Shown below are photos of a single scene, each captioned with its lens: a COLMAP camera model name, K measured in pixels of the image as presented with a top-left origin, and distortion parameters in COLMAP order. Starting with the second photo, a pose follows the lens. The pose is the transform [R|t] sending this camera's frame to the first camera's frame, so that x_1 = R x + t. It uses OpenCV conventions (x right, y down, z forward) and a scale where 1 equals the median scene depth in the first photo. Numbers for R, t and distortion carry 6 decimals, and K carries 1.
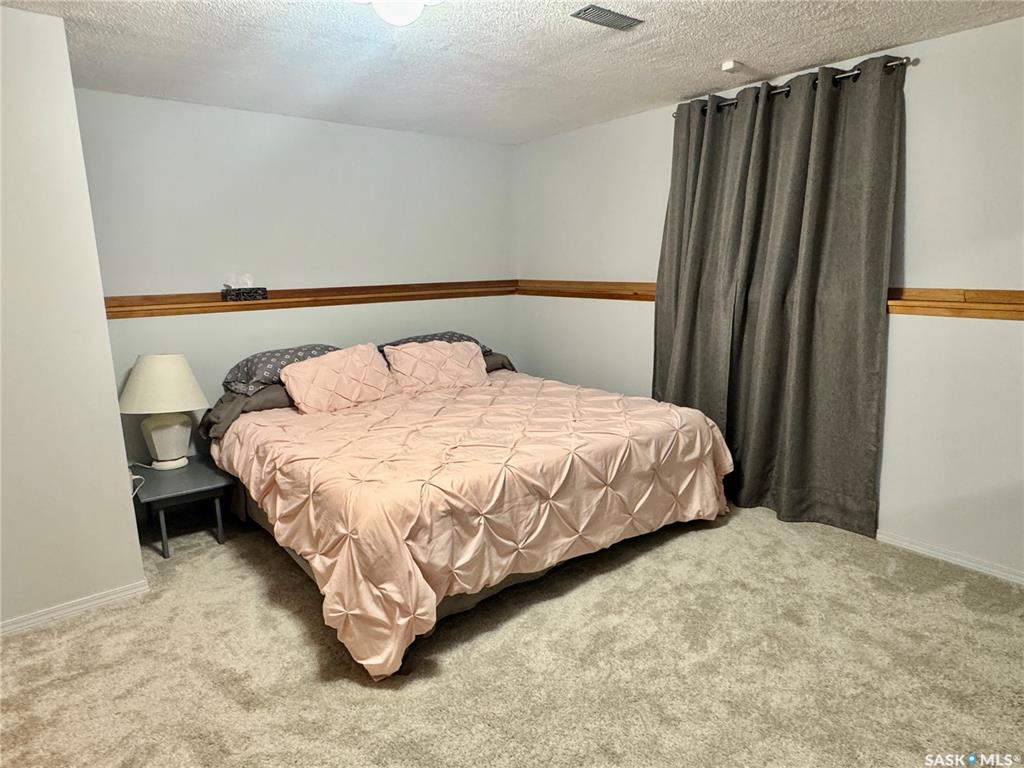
lens RADIAL K [[615.5, 0, 510.0], [0, 615.5, 385.8], [0, 0, 1]] dist [0.001122, 0.001090]
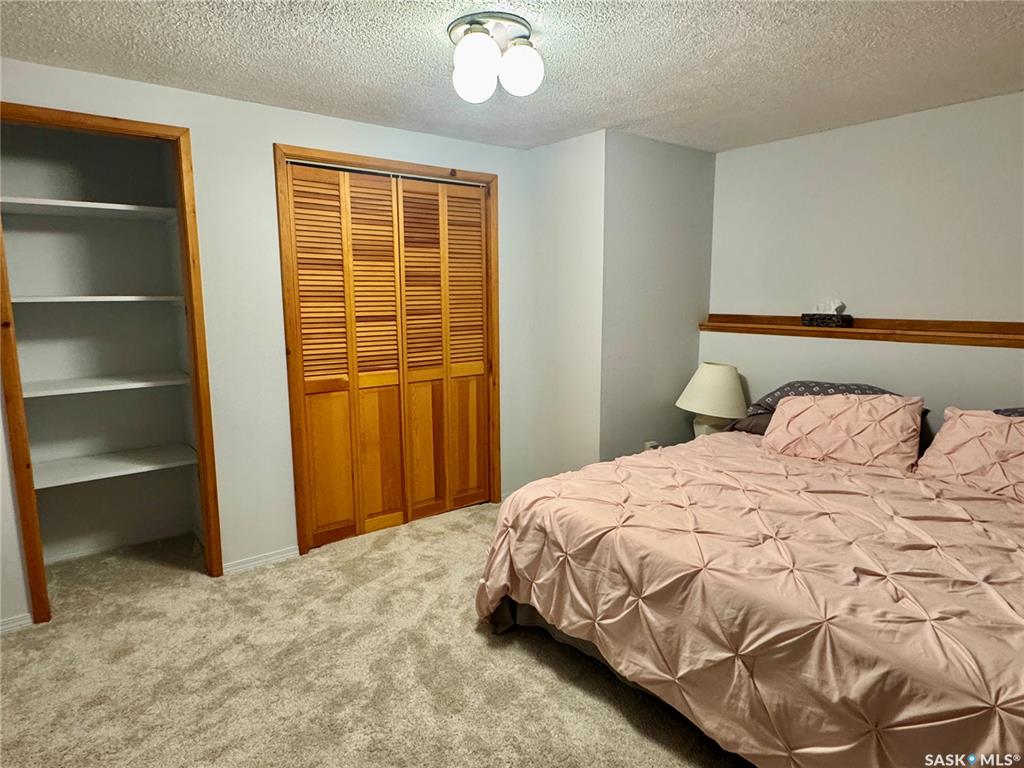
lens RADIAL K [[615.5, 0, 511.7], [0, 615.5, 384.2], [0, 0, 1]] dist [0.001122, 0.001090]
pose [[-0.011213, 0.166210, -0.986027, 0.766591], [-0.192149, 0.967353, 0.165248, -0.169155], [0.981302, 0.191317, 0.021090, 0.751378]]
